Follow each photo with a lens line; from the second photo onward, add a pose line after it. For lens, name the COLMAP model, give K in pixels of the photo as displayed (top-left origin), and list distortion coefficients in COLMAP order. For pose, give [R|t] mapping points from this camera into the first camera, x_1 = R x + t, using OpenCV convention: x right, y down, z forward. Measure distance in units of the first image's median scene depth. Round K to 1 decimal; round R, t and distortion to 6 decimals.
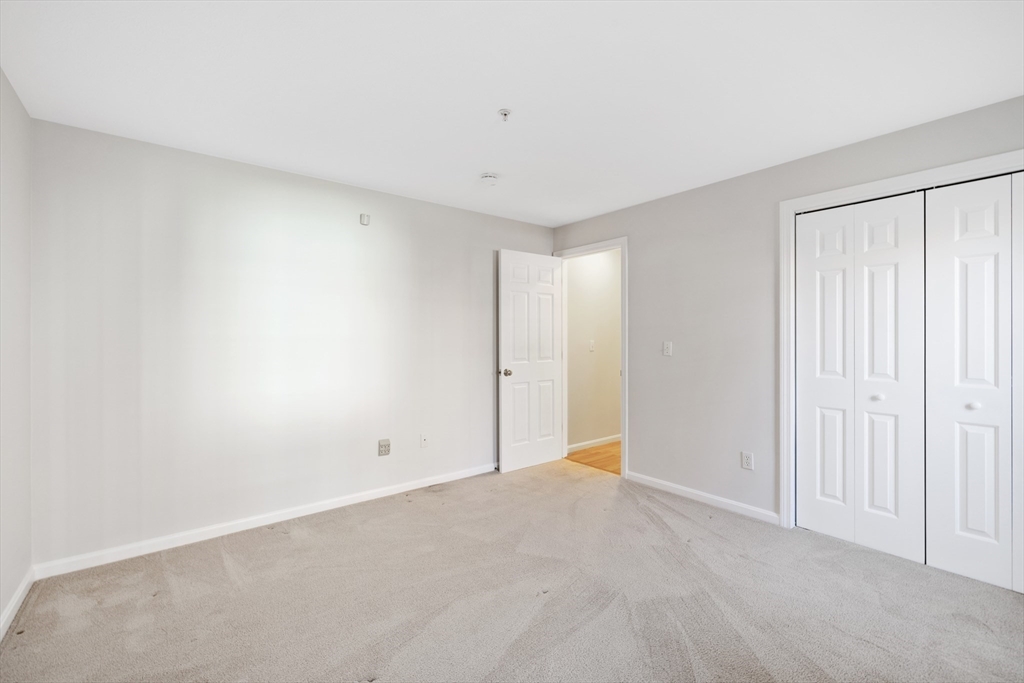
lens RADIAL K [[434.4, 0, 513.7], [0, 434.4, 338.2], [0, 0, 1]] dist [-0.015688, -0.000333]
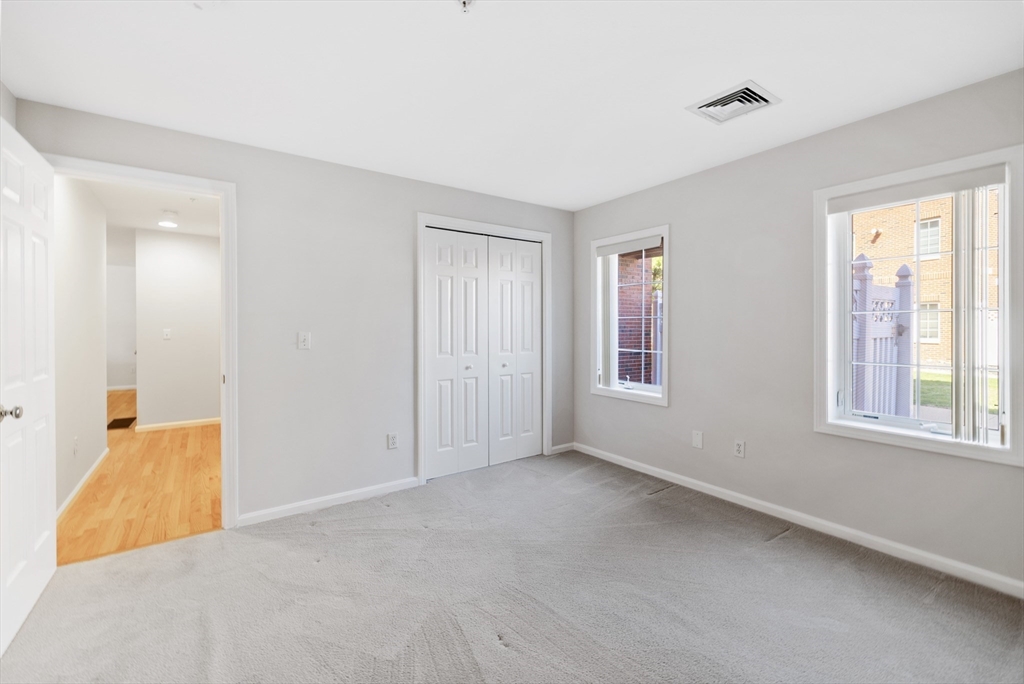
lens RADIAL K [[434.4, 0, 488.2], [0, 434.4, 328.4], [0, 0, 1]] dist [-0.015688, -0.000333]
pose [[0.053474, -0.005262, 0.998555, -0.591336], [0.006195, 0.999969, 0.004938, -0.001835], [-0.998550, 0.005922, 0.053505, 0.782853]]
